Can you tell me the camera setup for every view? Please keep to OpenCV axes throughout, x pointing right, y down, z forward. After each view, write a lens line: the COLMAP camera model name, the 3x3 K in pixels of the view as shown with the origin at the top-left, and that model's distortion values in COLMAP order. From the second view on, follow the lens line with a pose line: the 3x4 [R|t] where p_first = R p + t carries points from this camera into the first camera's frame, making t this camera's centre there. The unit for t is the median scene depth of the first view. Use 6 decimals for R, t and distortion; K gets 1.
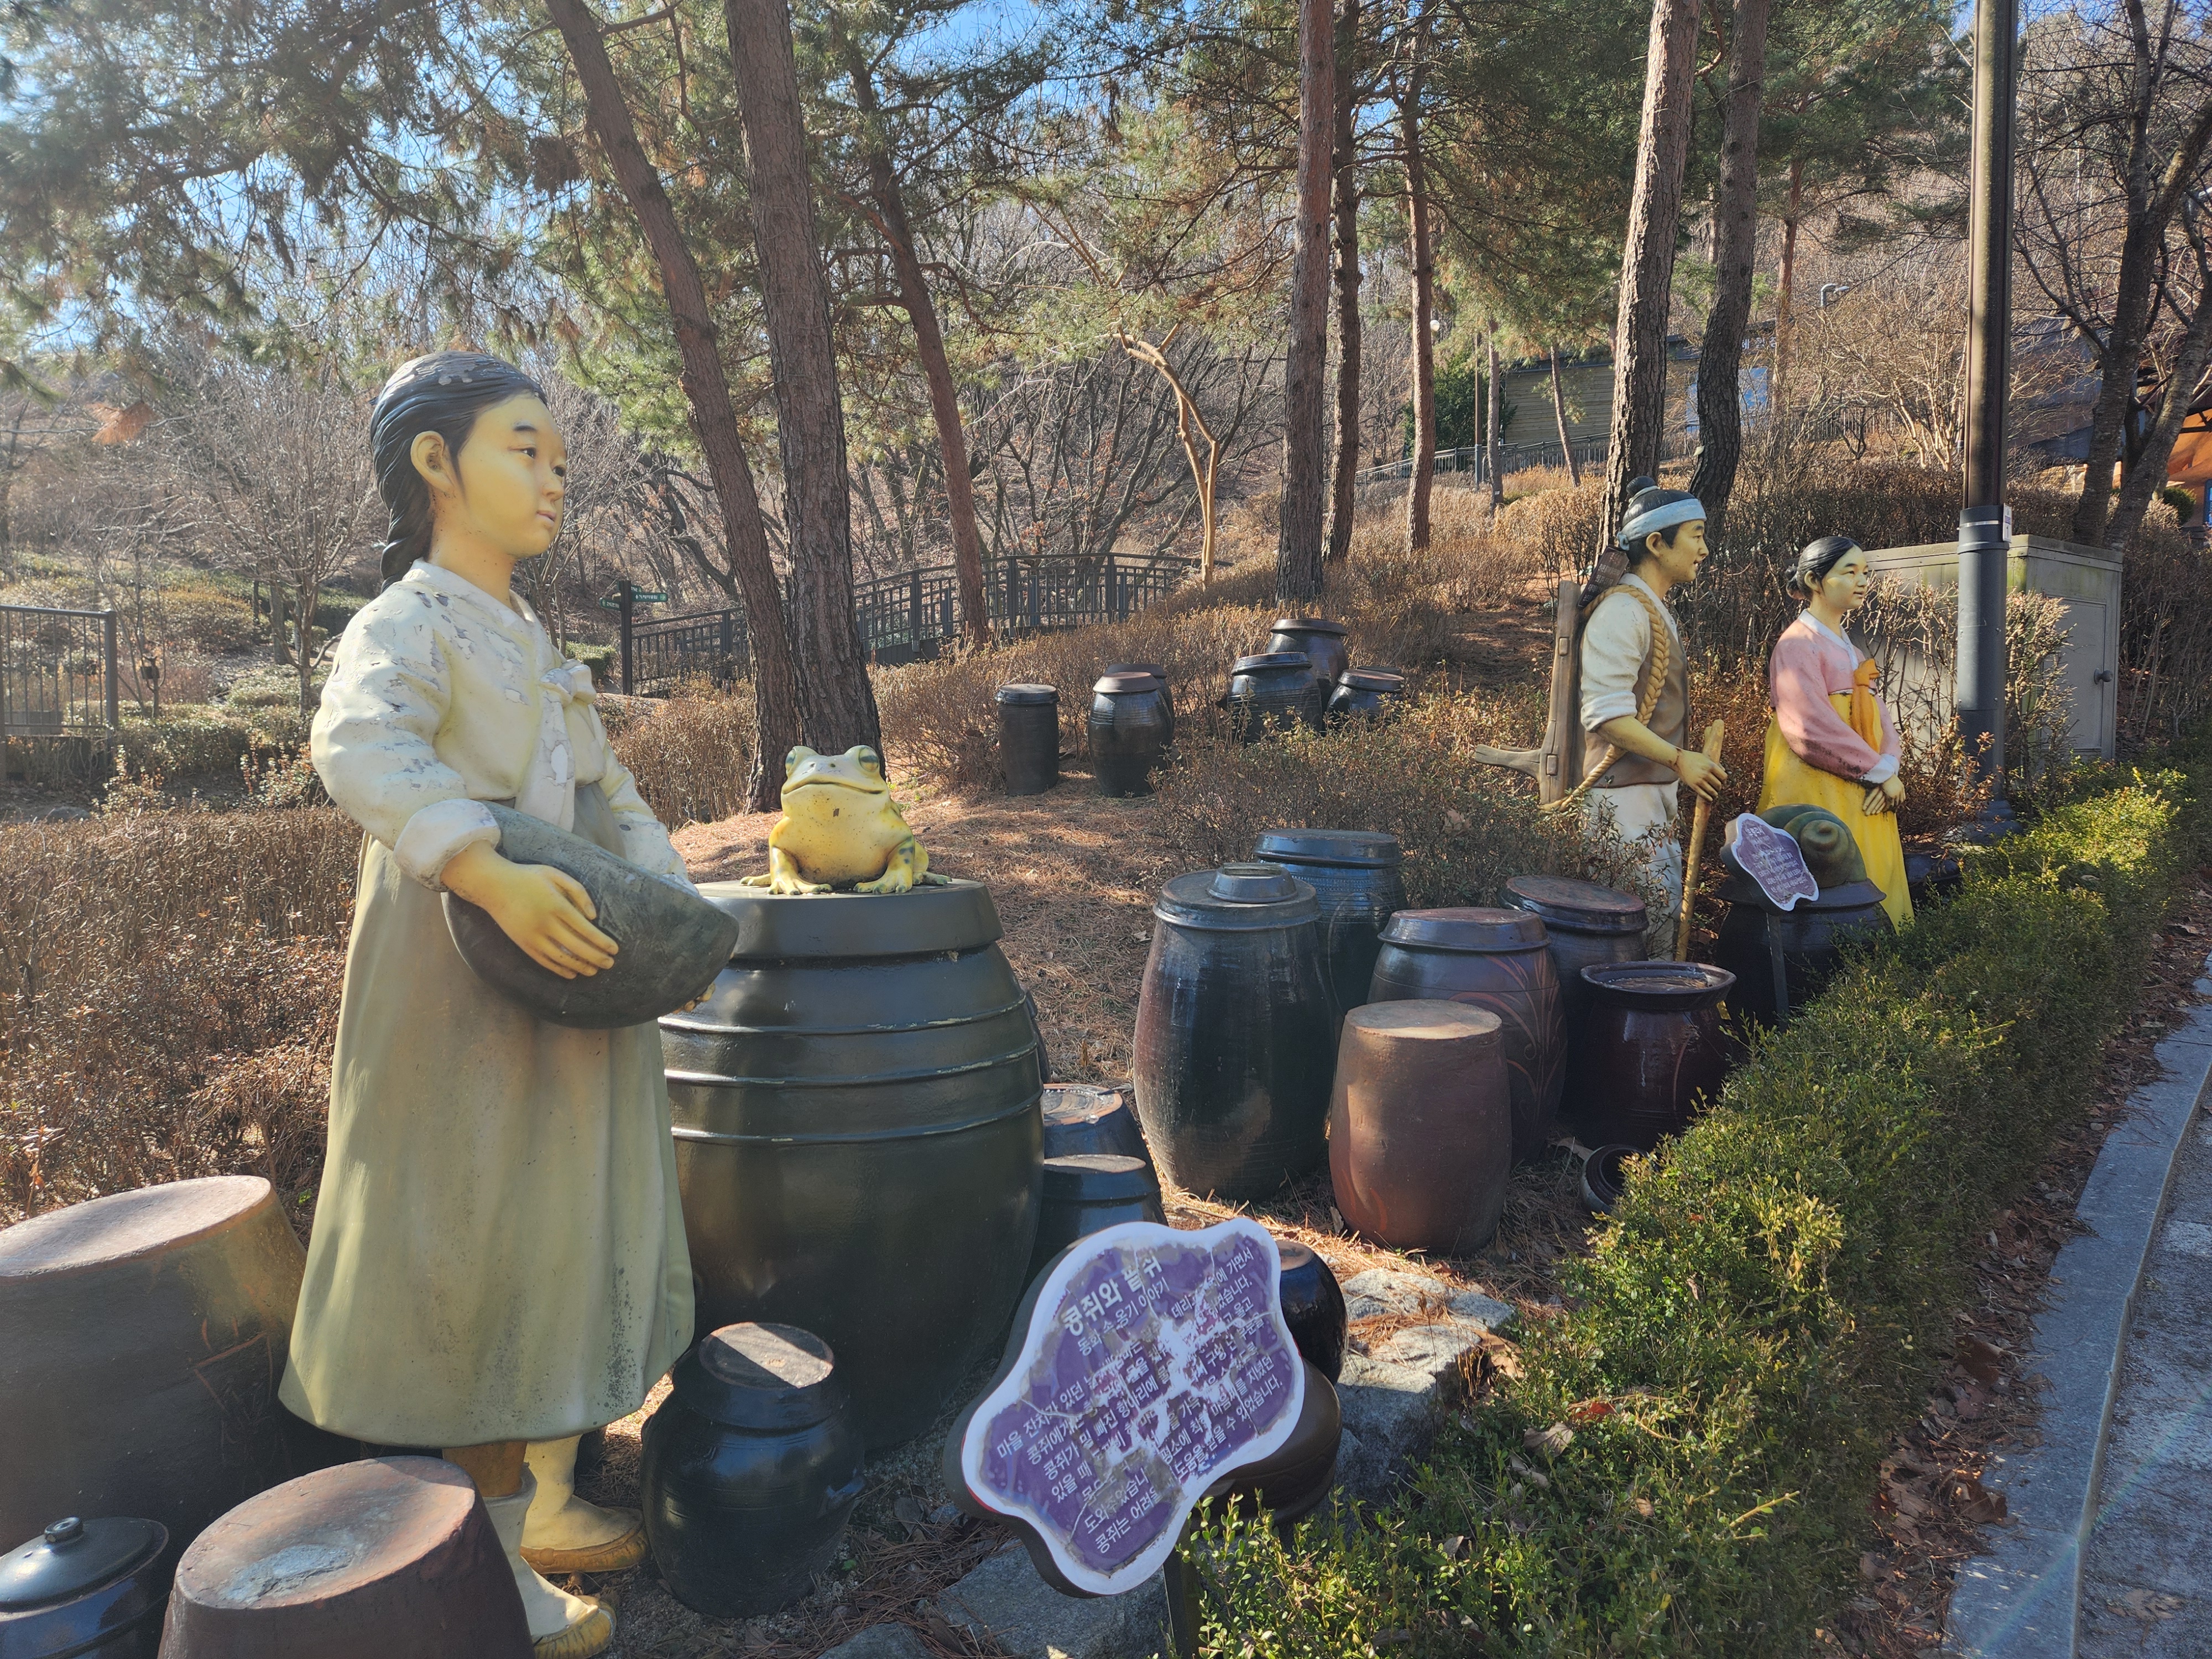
lens RADIAL K [[1484.1, 0, 1106.0], [0, 1484.1, 829.5], [0, 0, 1]] dist [0.003482, 0.000467]
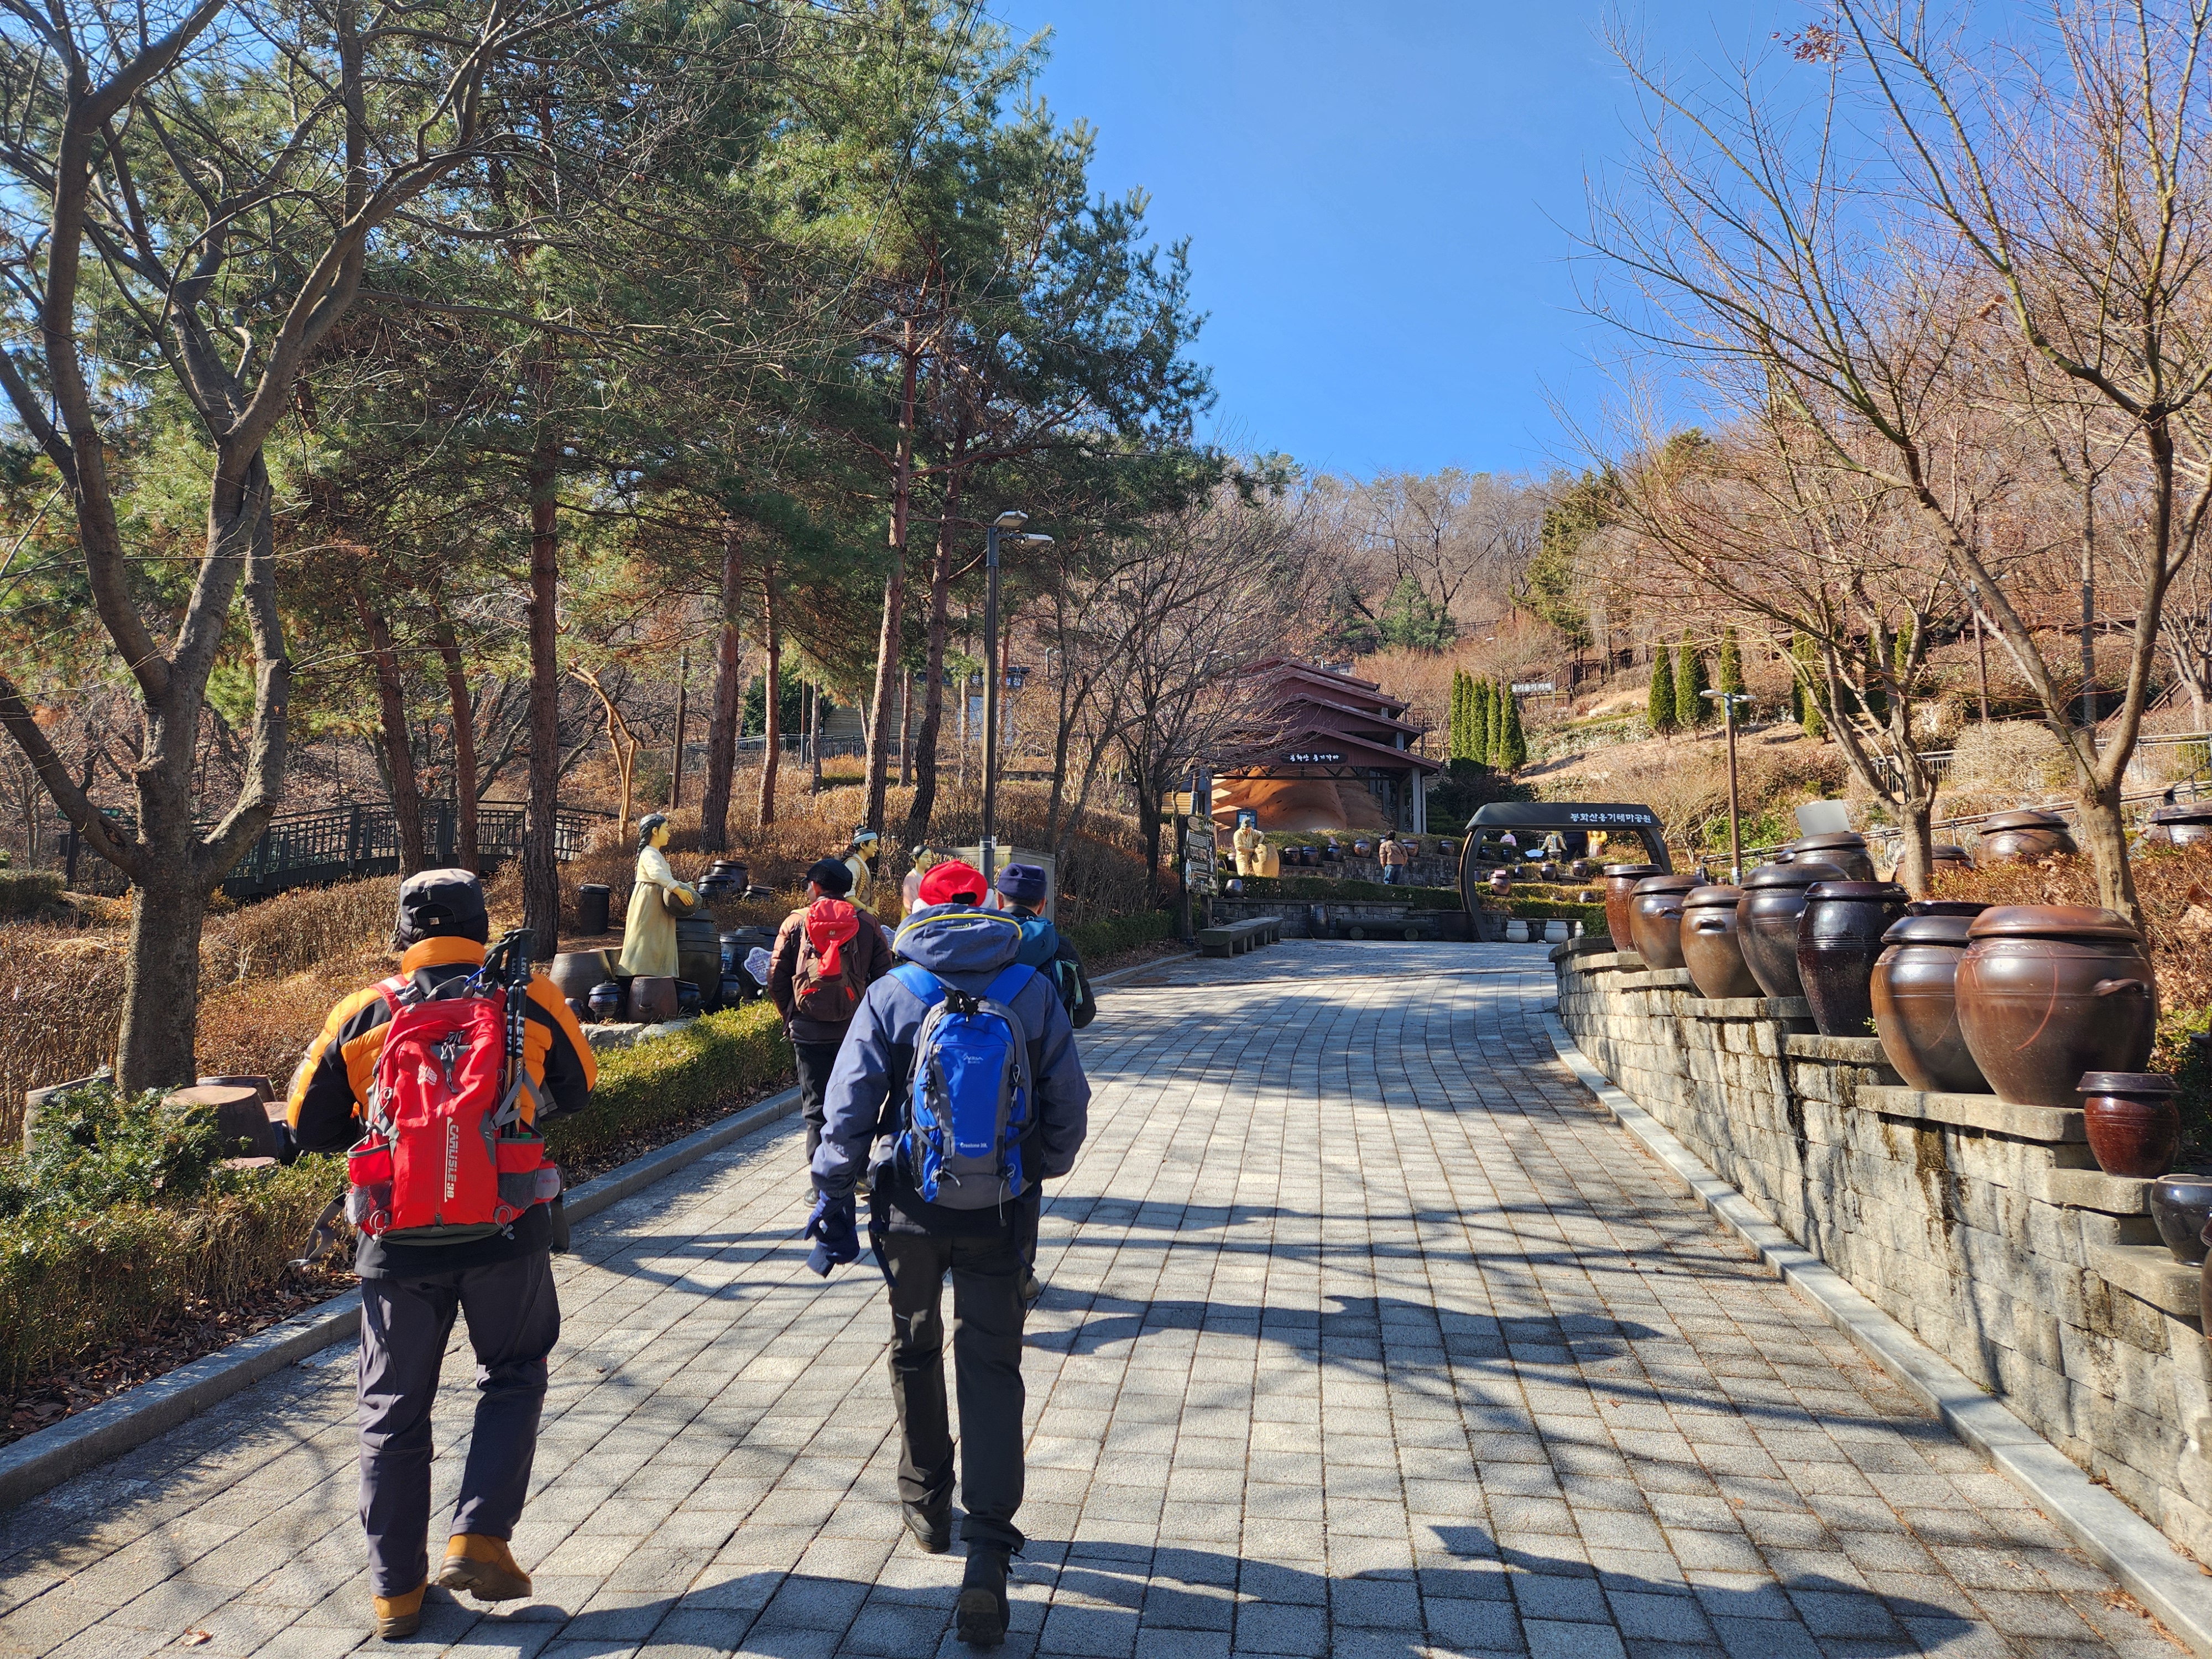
lens RADIAL K [[1484.1, 0, 1106.0], [0, 1484.1, 829.5], [0, 0, 1]] dist [0.003482, 0.000467]
pose [[0.899513, 0.064201, 0.432152, -0.149122], [0.008131, 0.986513, -0.163481, 0.082596], [-0.436819, 0.150567, 0.886859, -0.564053]]
